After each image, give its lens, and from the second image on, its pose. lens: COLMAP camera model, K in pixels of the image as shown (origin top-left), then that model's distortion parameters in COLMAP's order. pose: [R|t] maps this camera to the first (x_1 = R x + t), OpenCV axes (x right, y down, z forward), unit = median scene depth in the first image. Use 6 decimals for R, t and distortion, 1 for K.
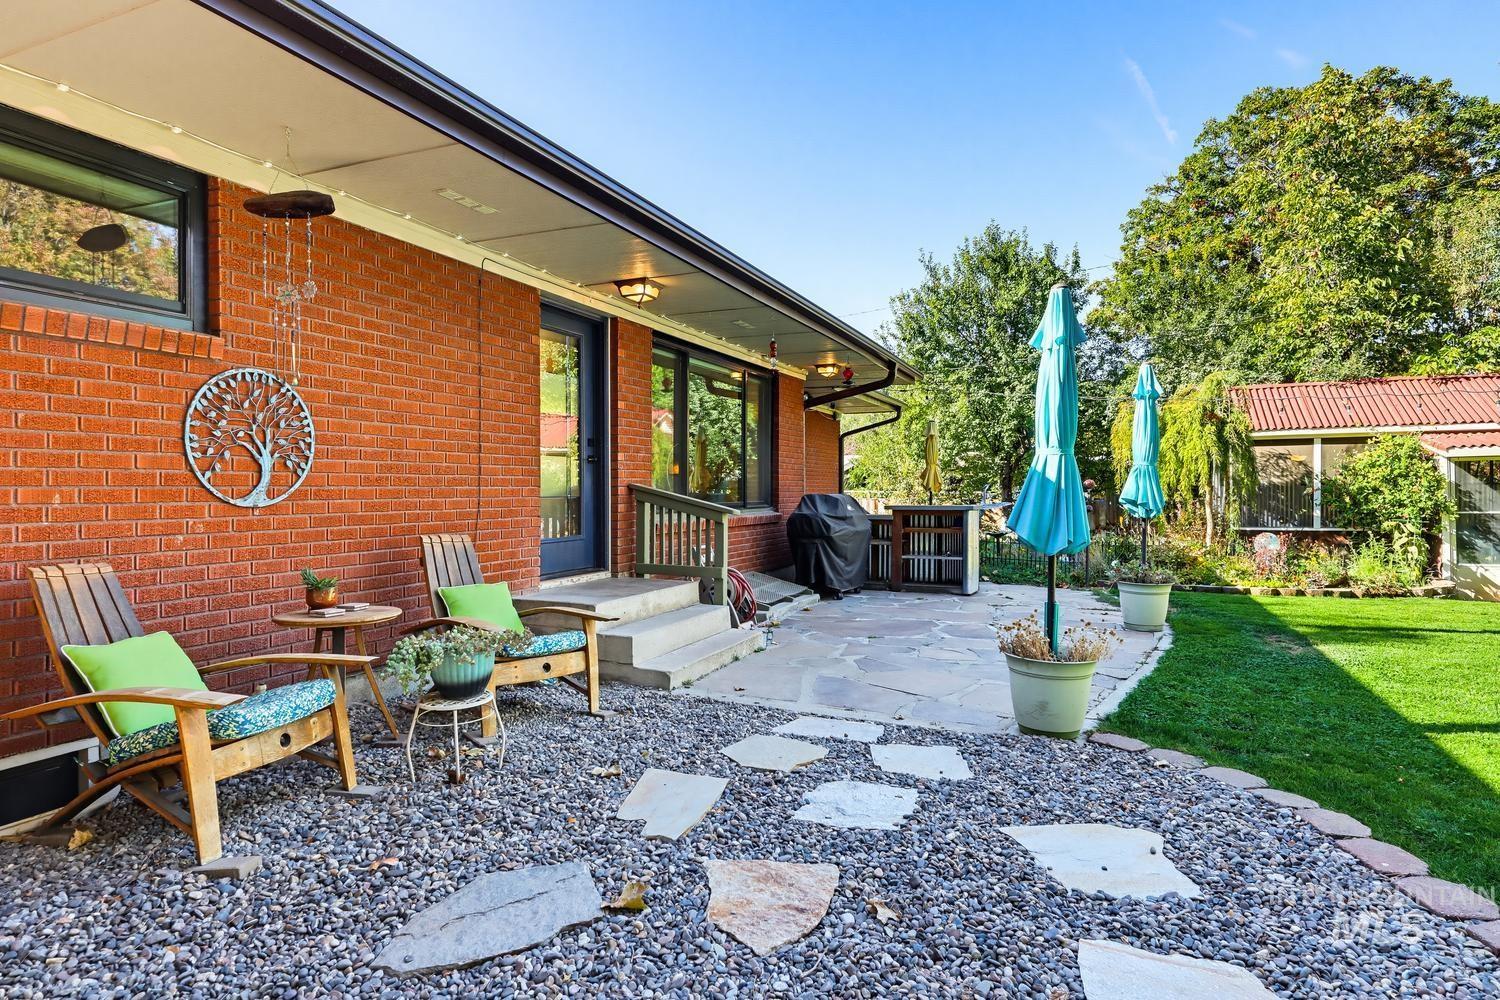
lens RADIAL K [[836.7, 0, 728.8], [0, 836.7, 500.7], [0, 0, 1]] dist [-0.005581, 0.001078]
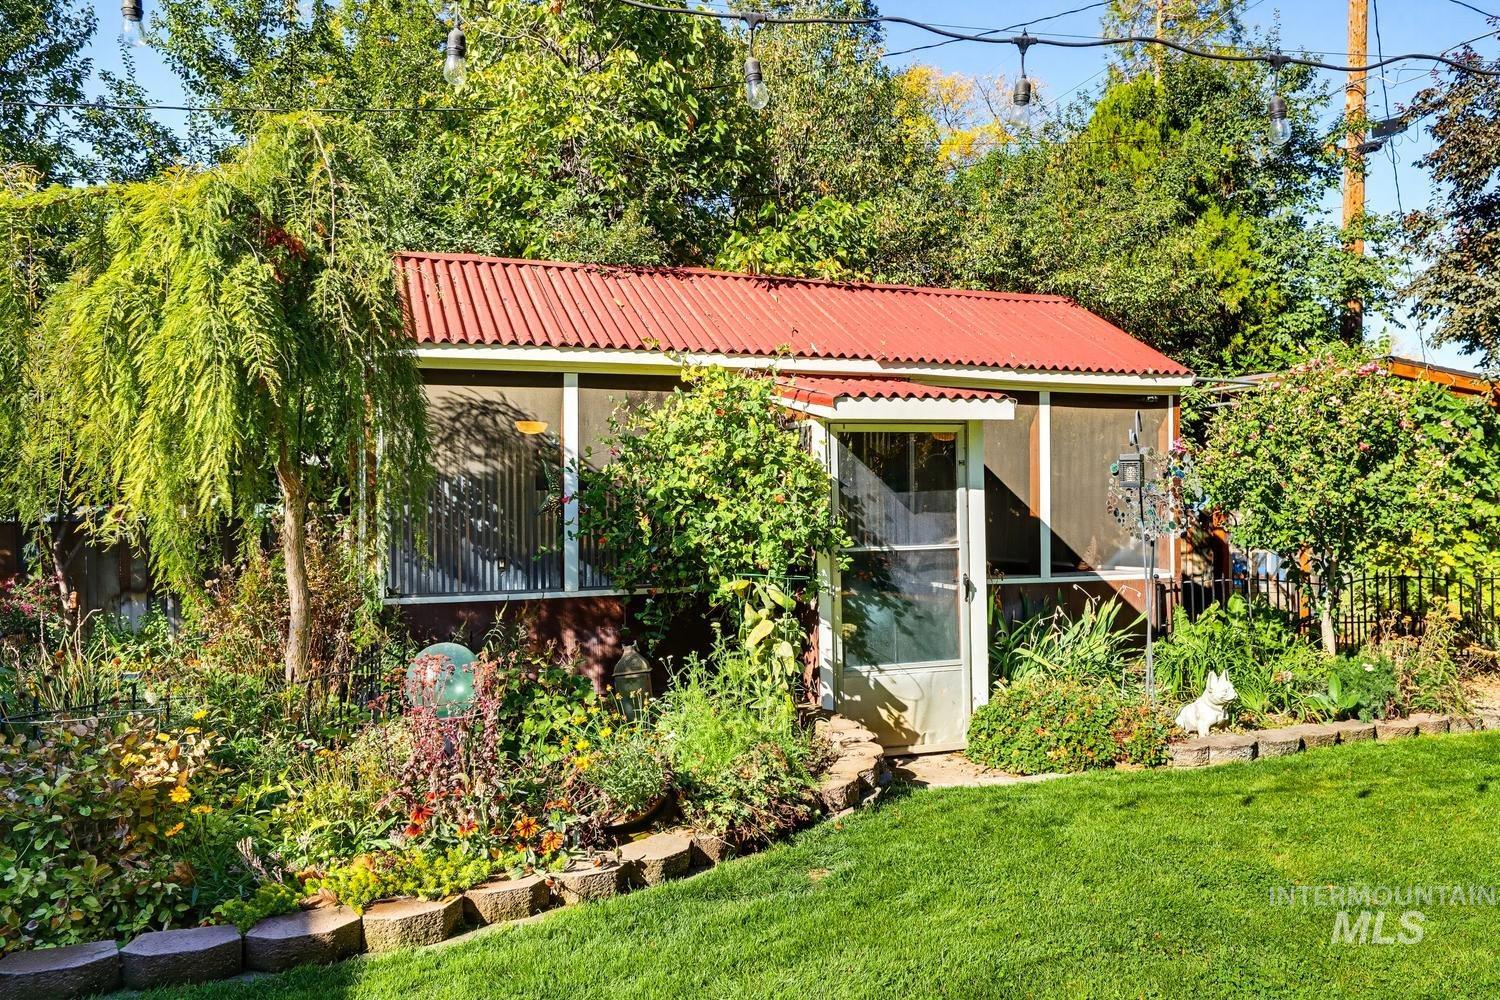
lens RADIAL K [[1065.5, 0, 750.0], [0, 1065.5, 500.0], [0, 0, 1]] dist [0.005529, -0.000107]
pose [[0.694478, -0.001981, 0.719511, 0.440548], [0.010865, 0.999911, -0.007735, -0.008116], [-0.719432, 0.013189, 0.694438, 0.648937]]
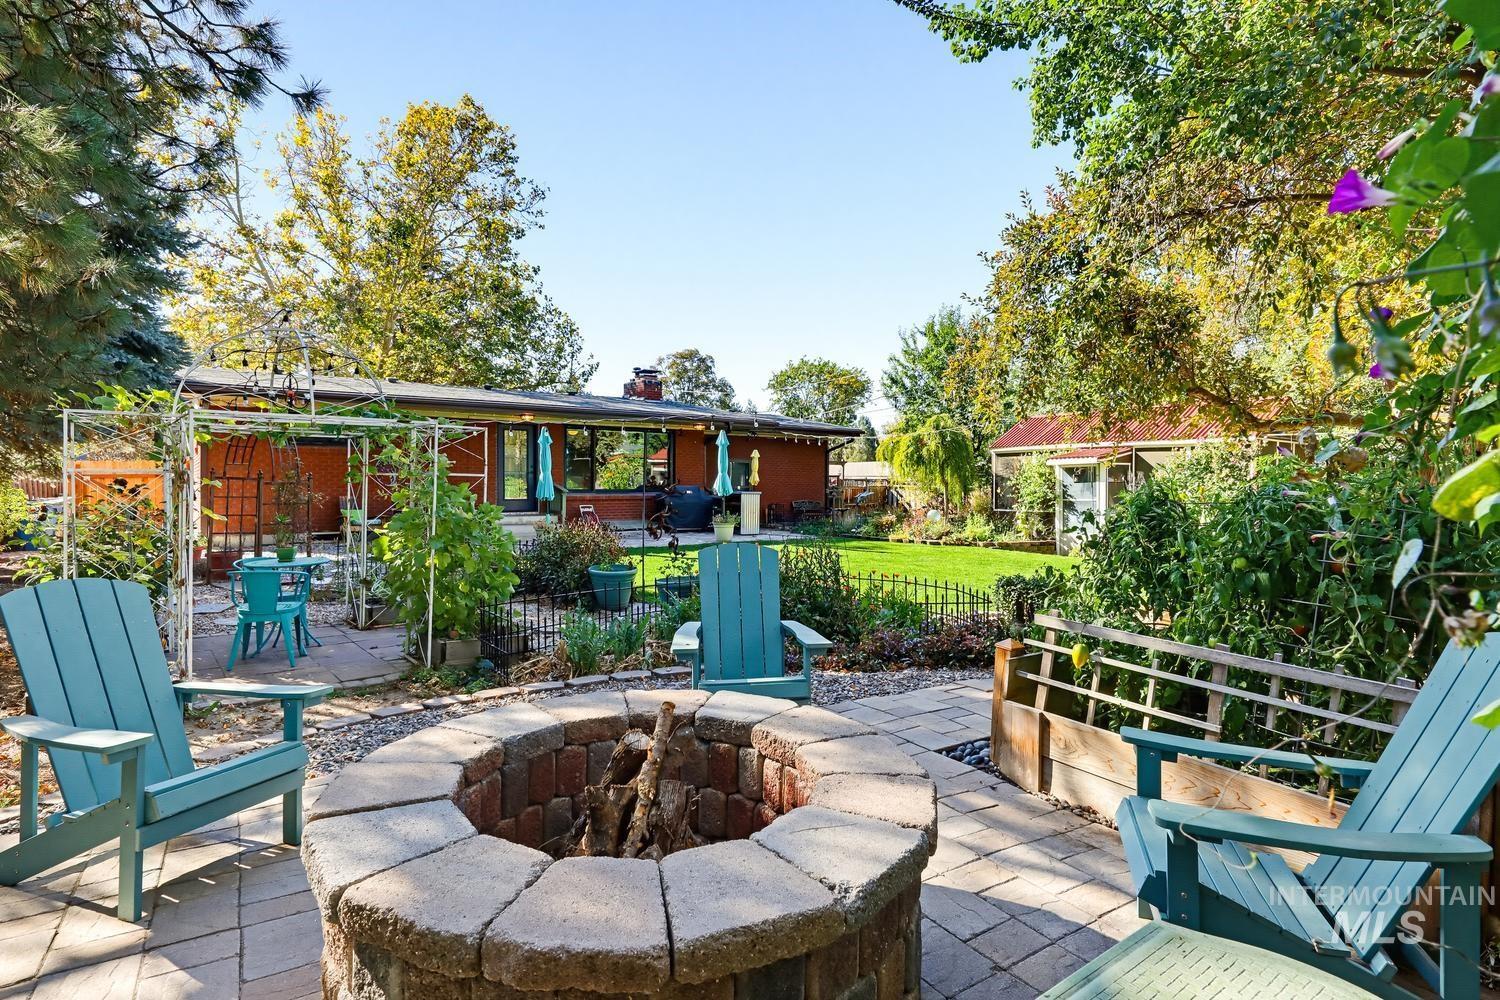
lens RADIAL K [[778.7, 0, 754.9], [0, 778.7, 495.0], [0, 0, 1]] dist [0.004312, 0.001717]
pose [[0.883115, 0.010945, -0.469029, 1.053618], [-0.012441, 0.999923, -0.000092, 0.012609], [0.468991, 0.005916, 0.883183, -0.581650]]
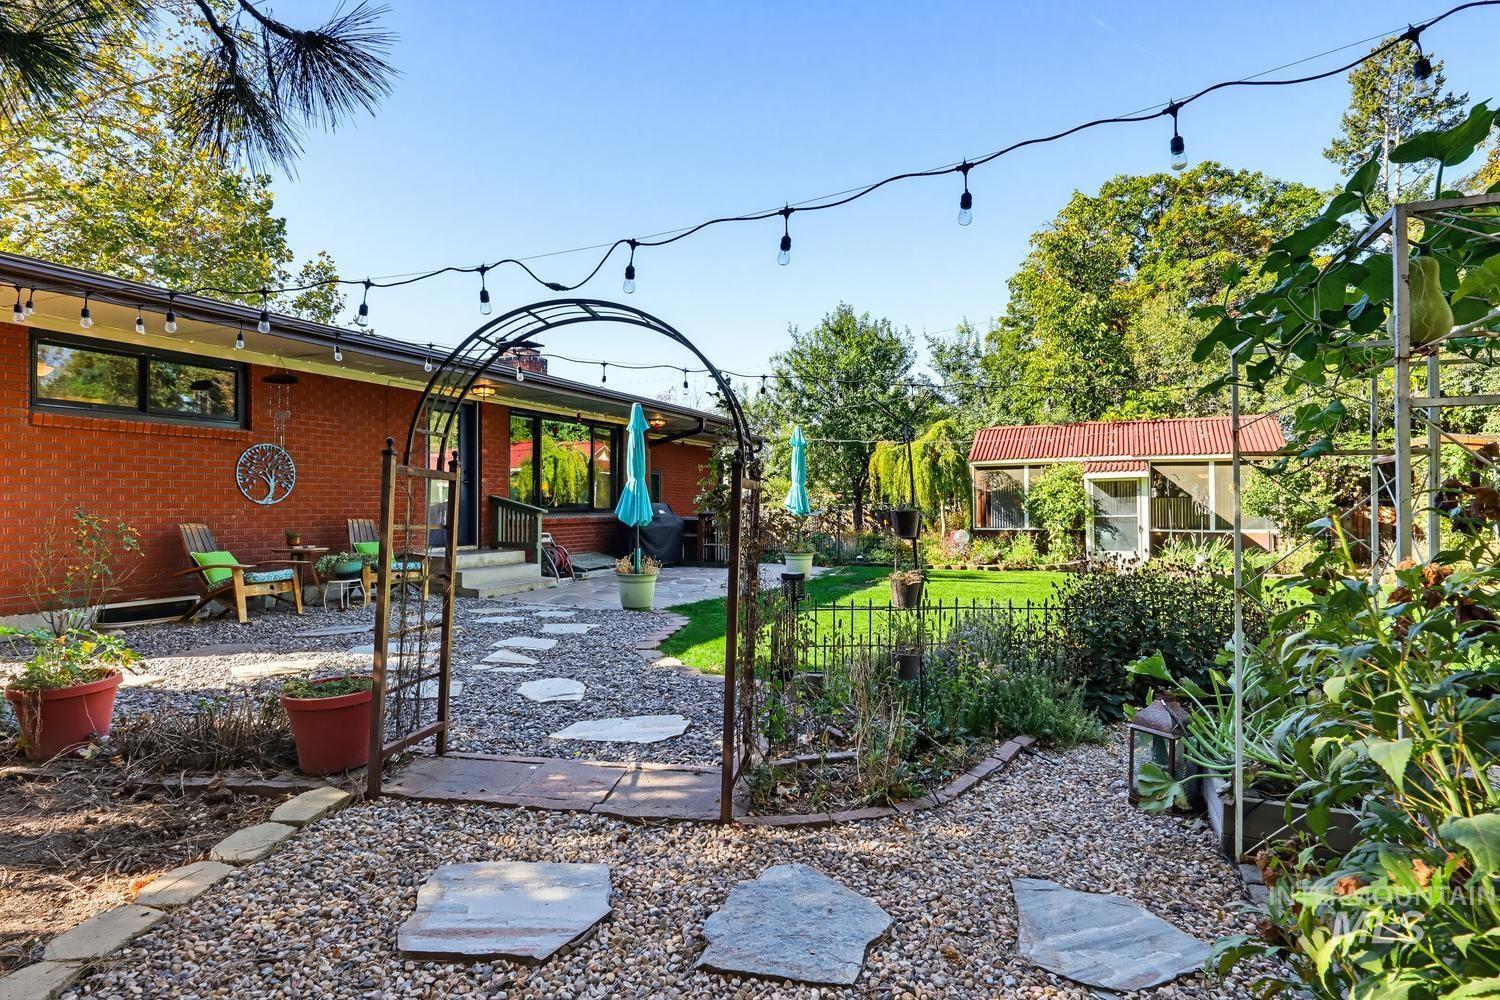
lens RADIAL K [[791.0, 0, 750.0], [0, 791.0, 500.0], [0, 0, 1]] dist [-0.001823, -0.000932]
pose [[1.000000, -0.000098, -0.000678, 0.263666], [0.000084, 0.999787, -0.020634, 0.014424], [0.000679, 0.020634, 0.999787, -0.404626]]
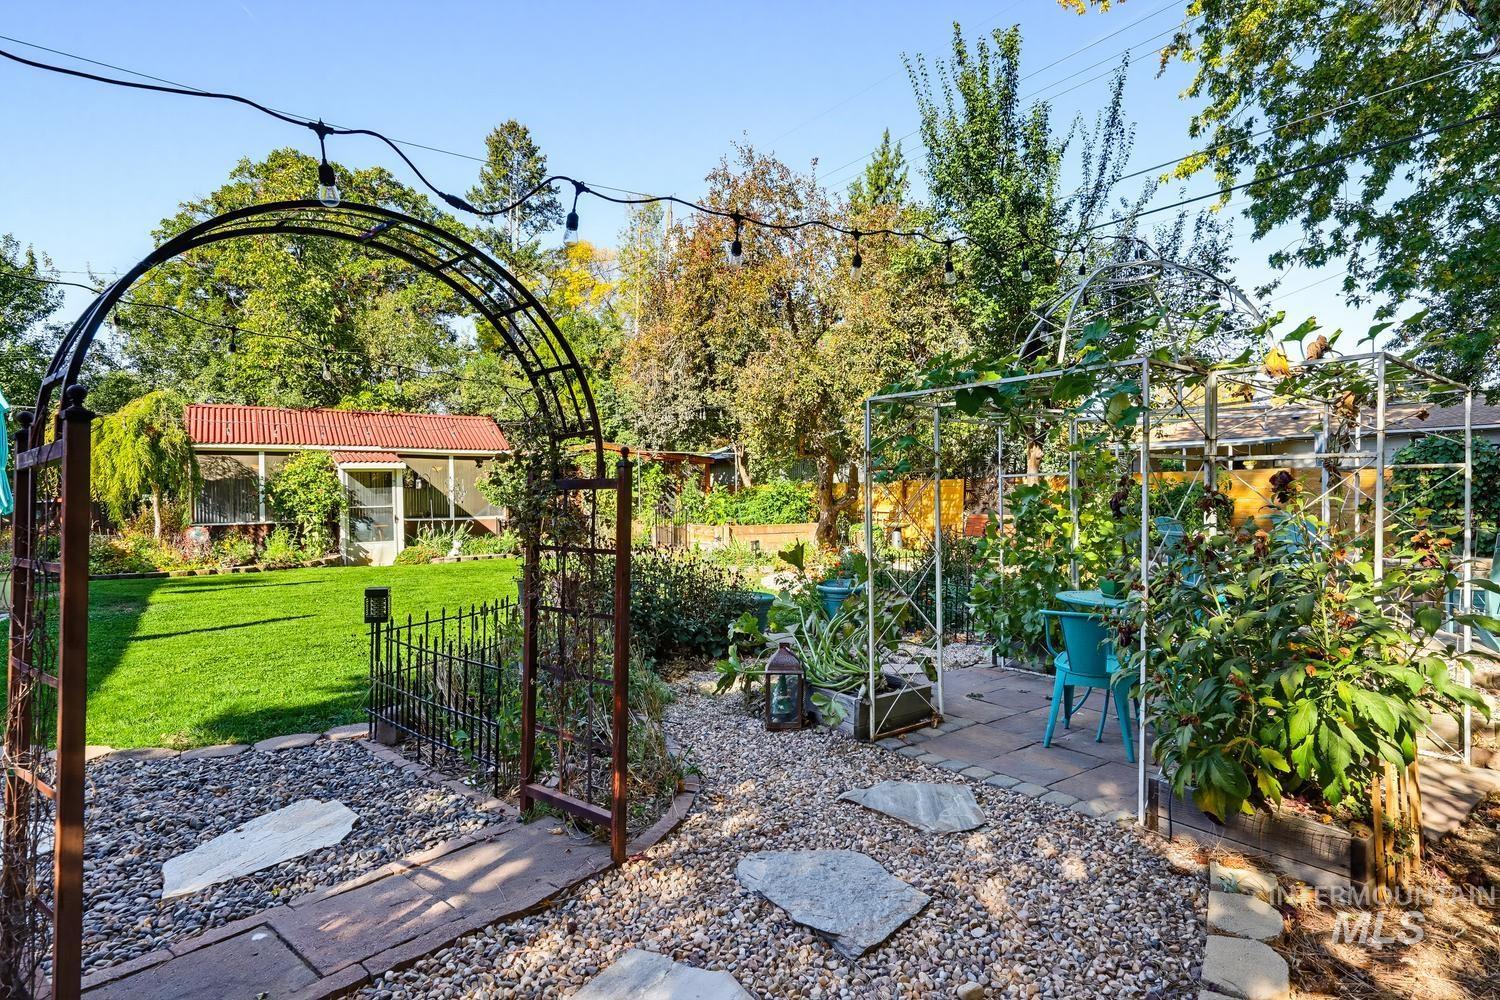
lens RADIAL K [[778.7, 0, 754.9], [0, 778.7, 495.0], [0, 0, 1]] dist [0.004312, 0.001717]
pose [[0.509093, -0.004811, 0.860698, 0.070398], [0.014882, 0.999884, -0.003214, 0.007842], [-0.860583, 0.014445, 0.509106, -0.290791]]
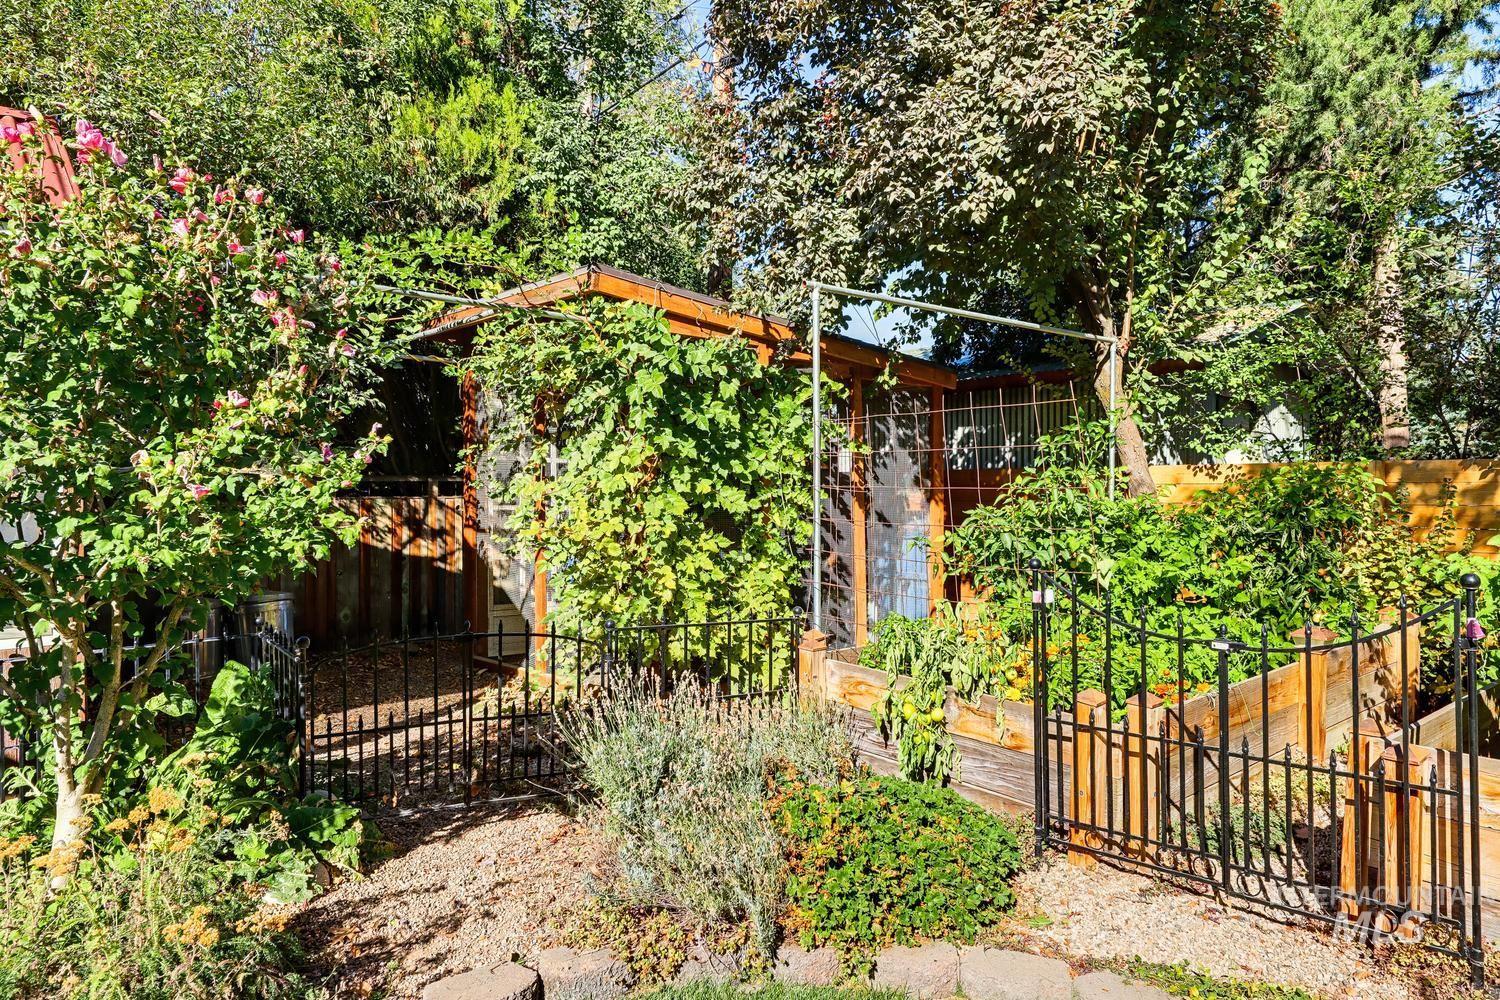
lens RADIAL K [[950.9, 0, 750.0], [0, 950.9, 500.0], [0, 0, 1]] dist [0.000890, 0.000140]
pose [[0.409024, -0.016266, 0.912379, 0.974119], [0.009761, 0.999862, 0.013450, -0.008831], [-0.912471, 0.003404, 0.409126, 0.603439]]
